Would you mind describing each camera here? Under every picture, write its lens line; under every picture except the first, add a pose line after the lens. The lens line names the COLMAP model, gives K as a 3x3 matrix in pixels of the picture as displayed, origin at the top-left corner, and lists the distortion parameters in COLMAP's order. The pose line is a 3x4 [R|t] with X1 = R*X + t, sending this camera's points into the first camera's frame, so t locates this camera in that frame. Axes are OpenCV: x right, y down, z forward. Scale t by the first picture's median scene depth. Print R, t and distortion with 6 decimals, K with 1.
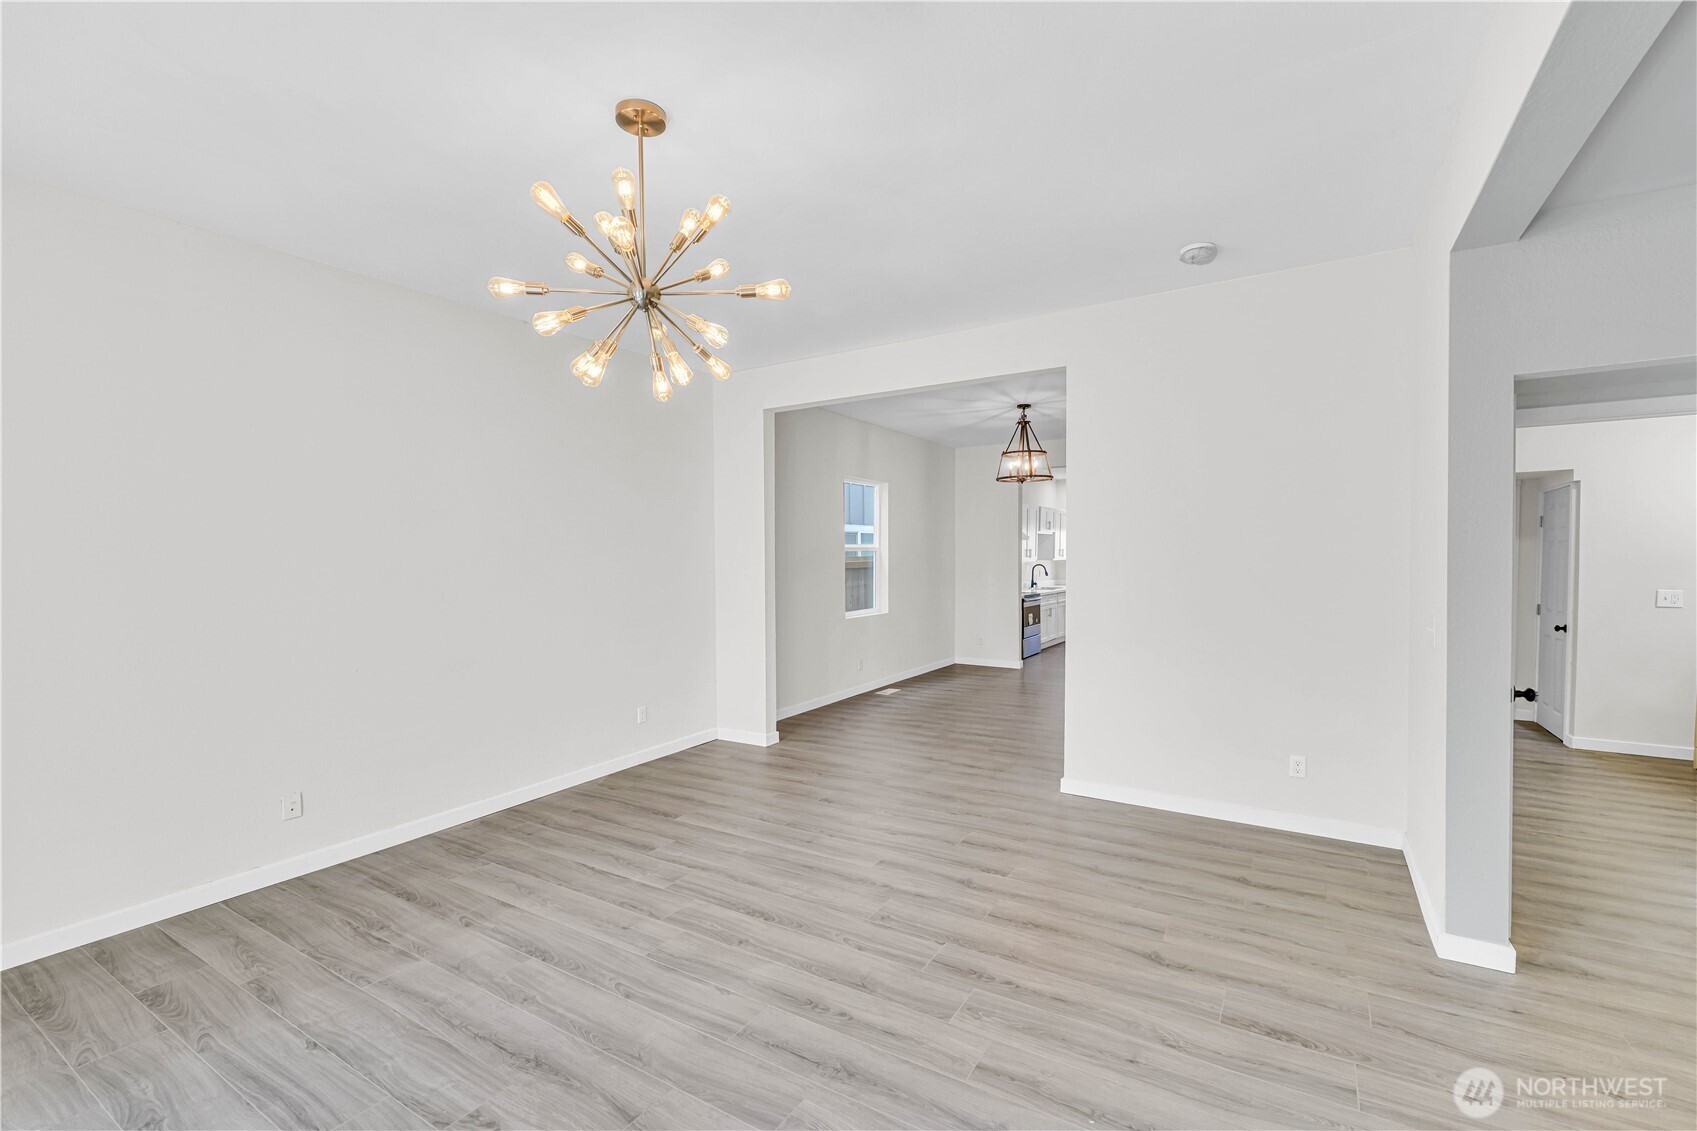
lens RADIAL K [[687.5, 0, 794.8], [0, 687.5, 571.4], [0, 0, 1]] dist [0.000296, -0.000738]
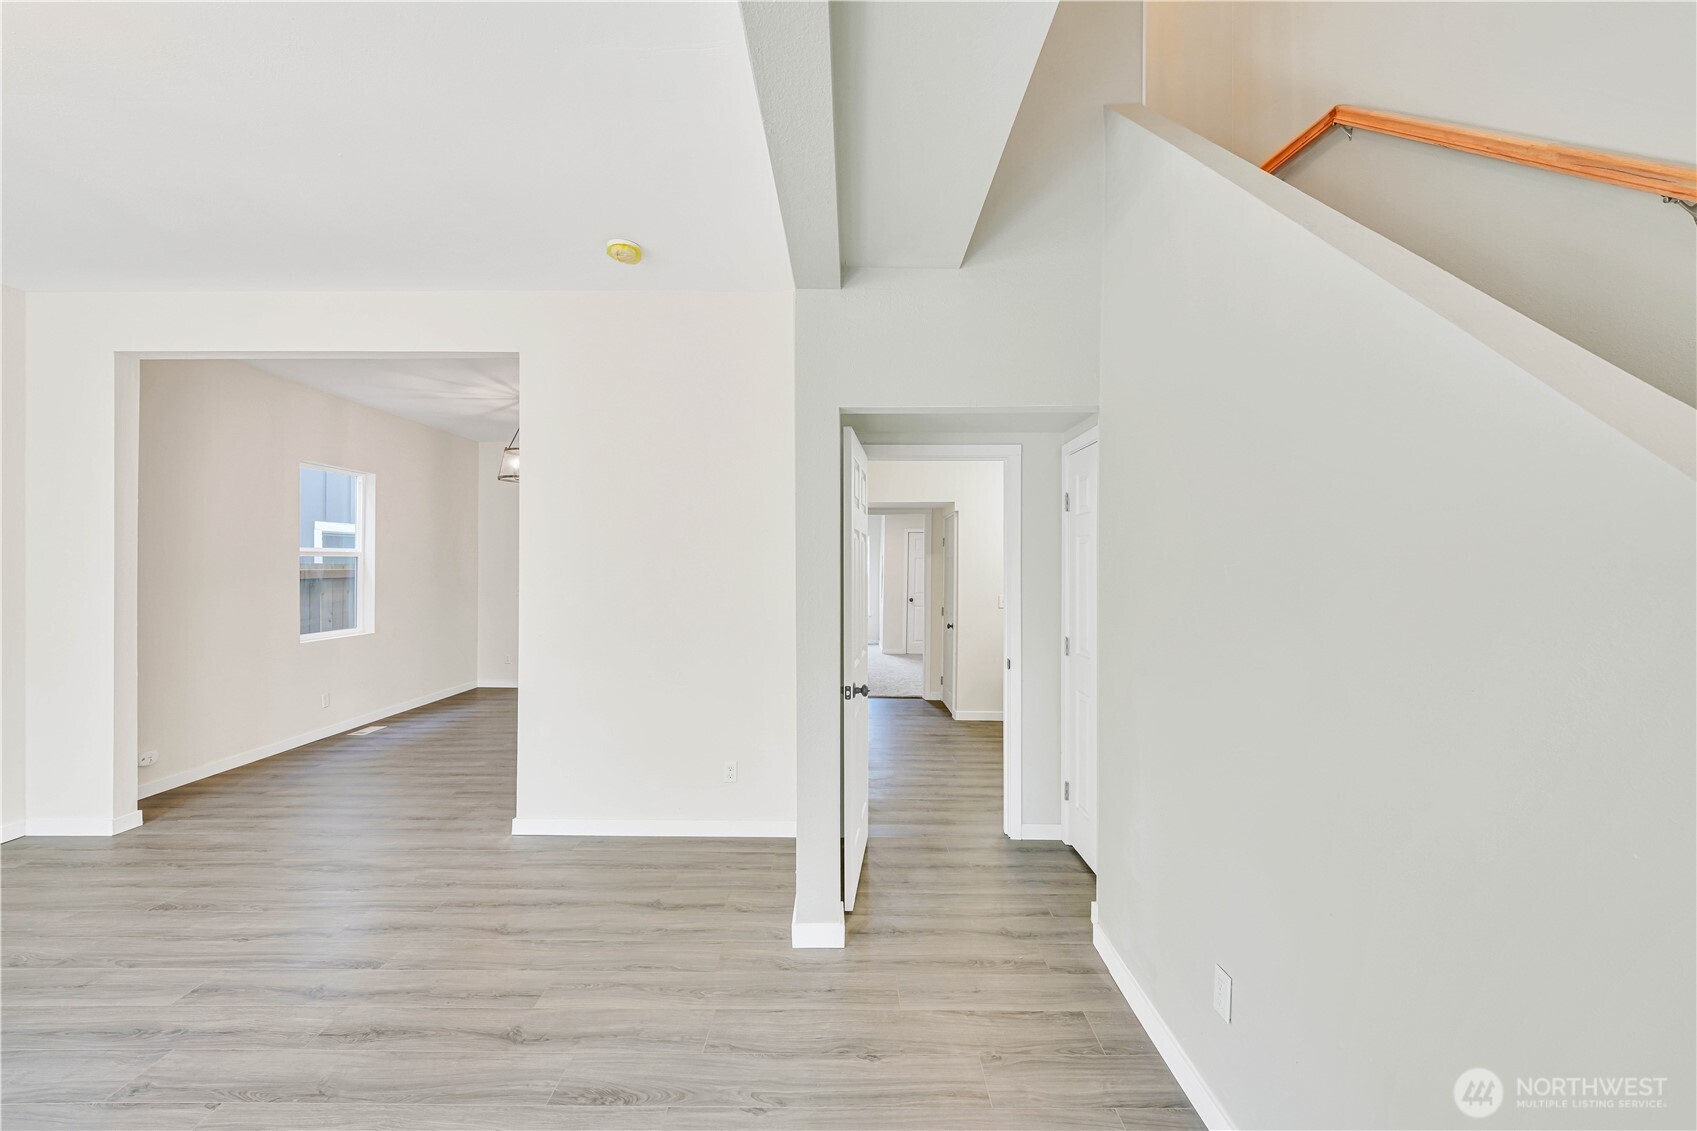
lens RADIAL K [[725.0, 0, 780.8], [0, 725.0, 555.9], [0, 0, 1]] dist [-0.001472, -0.000284]
pose [[0.852979, 0.016582, 0.521682, 0.240344], [0.002146, 0.999375, -0.035276, 0.000941], [-0.521941, 0.031209, 0.852410, 0.032127]]
